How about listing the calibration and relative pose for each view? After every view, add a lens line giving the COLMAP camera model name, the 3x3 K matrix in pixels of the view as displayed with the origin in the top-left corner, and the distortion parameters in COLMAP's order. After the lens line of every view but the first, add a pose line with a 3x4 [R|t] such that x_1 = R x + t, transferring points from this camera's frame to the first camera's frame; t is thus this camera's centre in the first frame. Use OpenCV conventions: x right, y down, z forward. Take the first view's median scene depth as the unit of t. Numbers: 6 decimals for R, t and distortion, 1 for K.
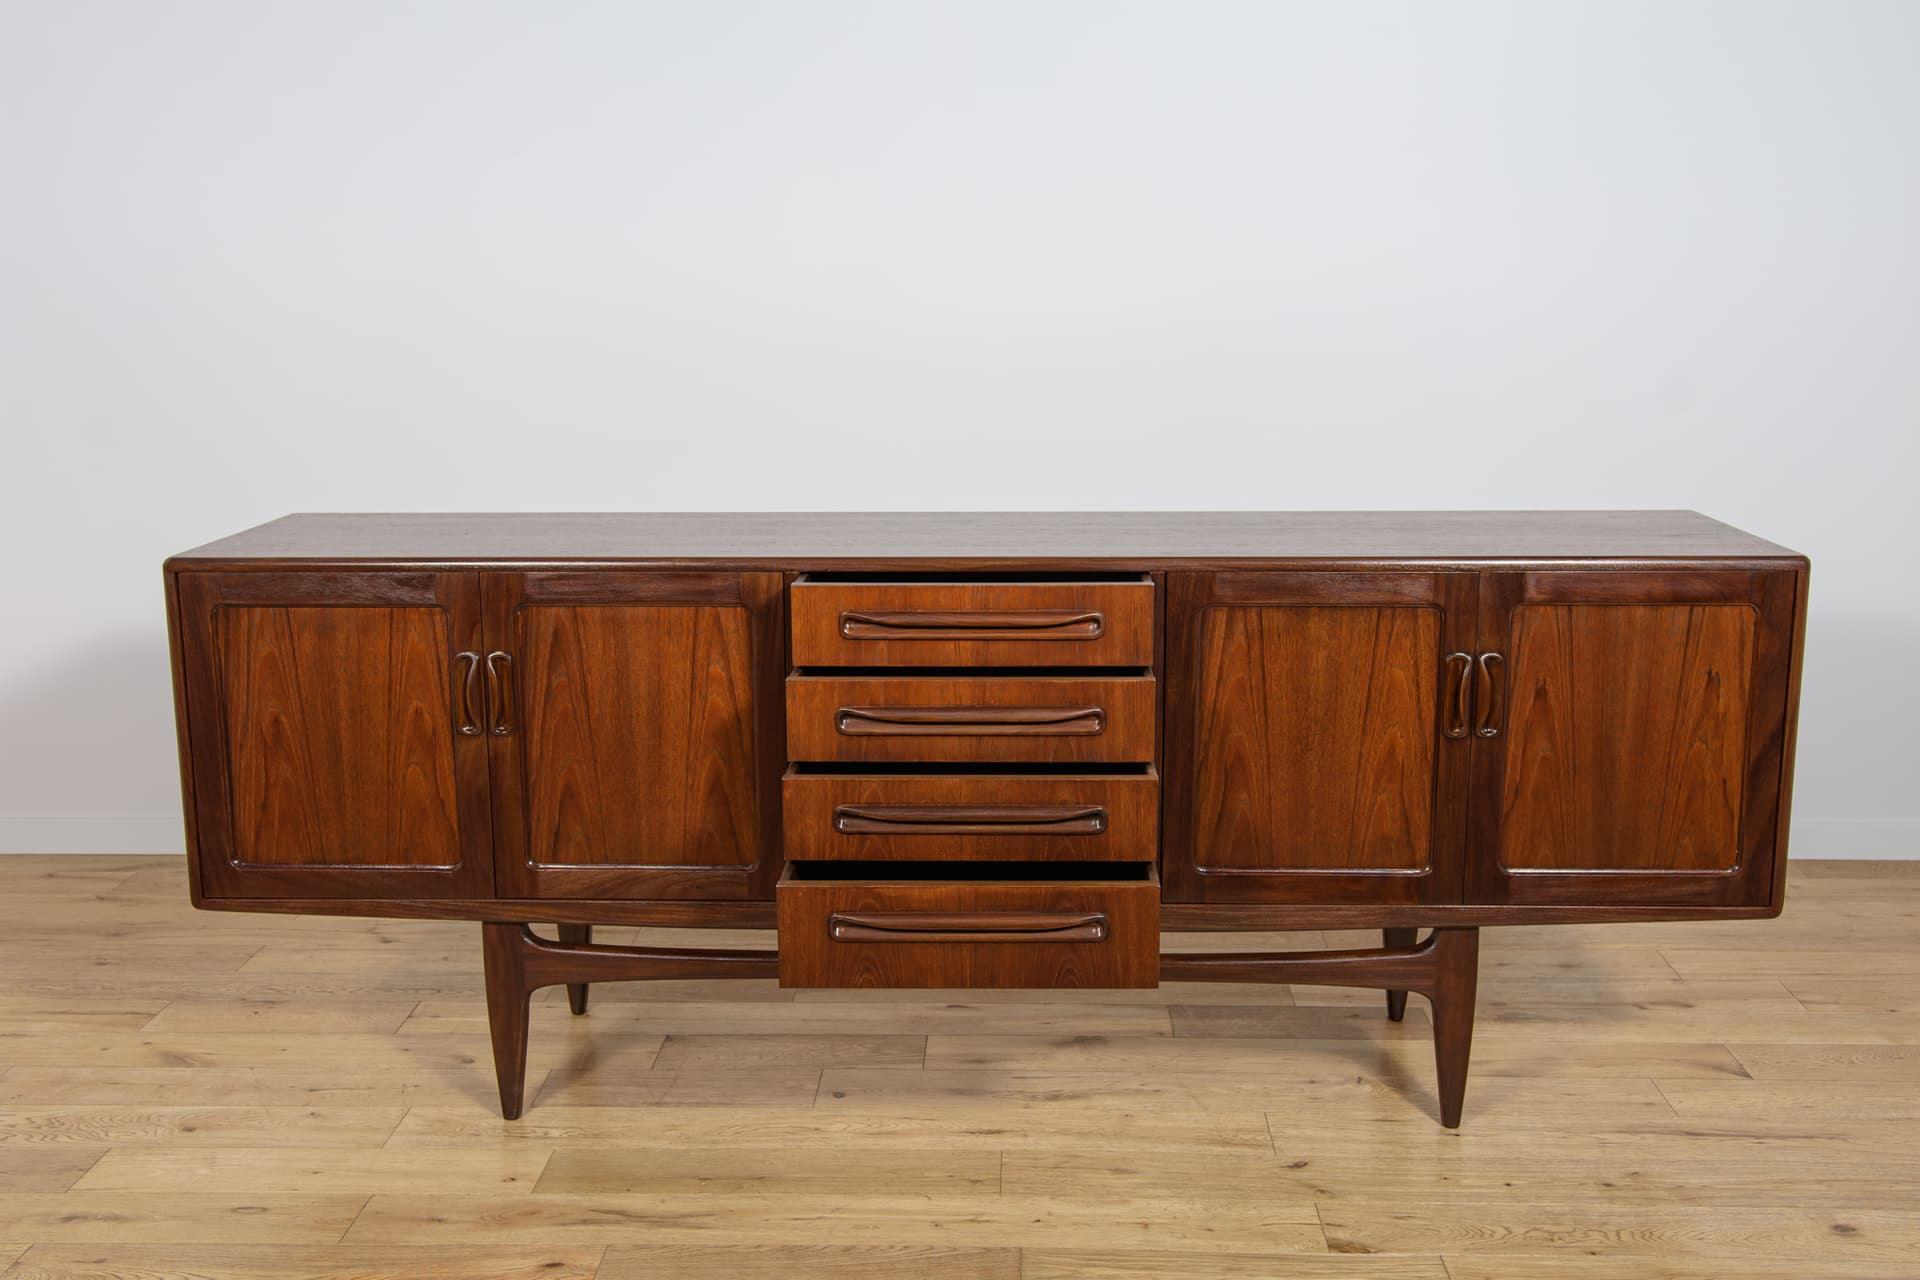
lens RADIAL K [[1990.7, 0, 956.9], [0, 1990.7, 631.2], [0, 0, 1]] dist [0.020437, 0.000000]
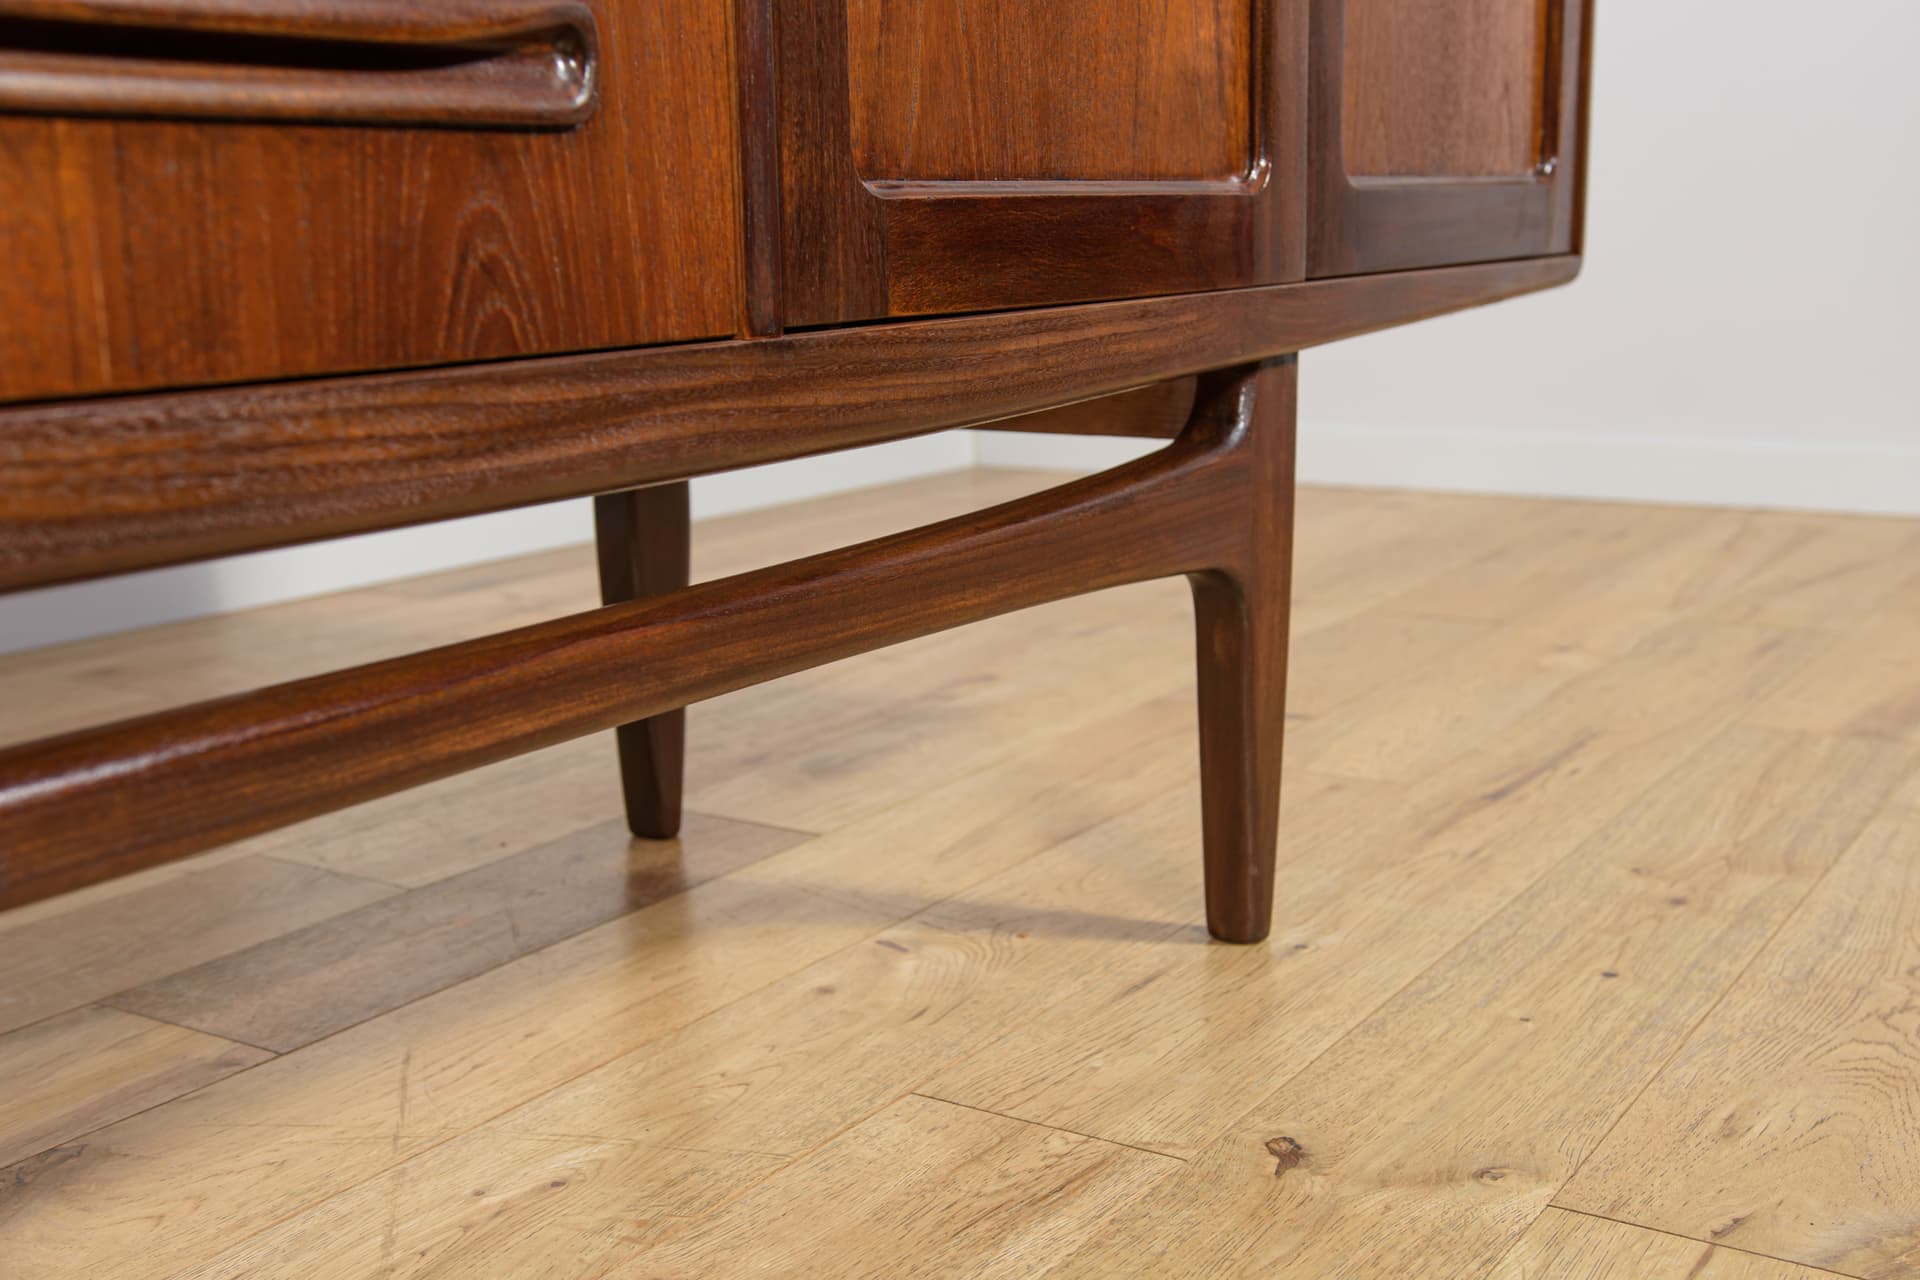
lens RADIAL K [[2195.7, 0, 962.9], [0, 2195.7, 644.0], [0, 0, 1]] dist [0.037336, 0.000000]
pose [[0.508859, -0.169289, 0.844040, -0.116488], [0.180292, 0.979687, 0.087800, 0.156024], [-0.841758, 0.107495, 0.529044, 0.857887]]
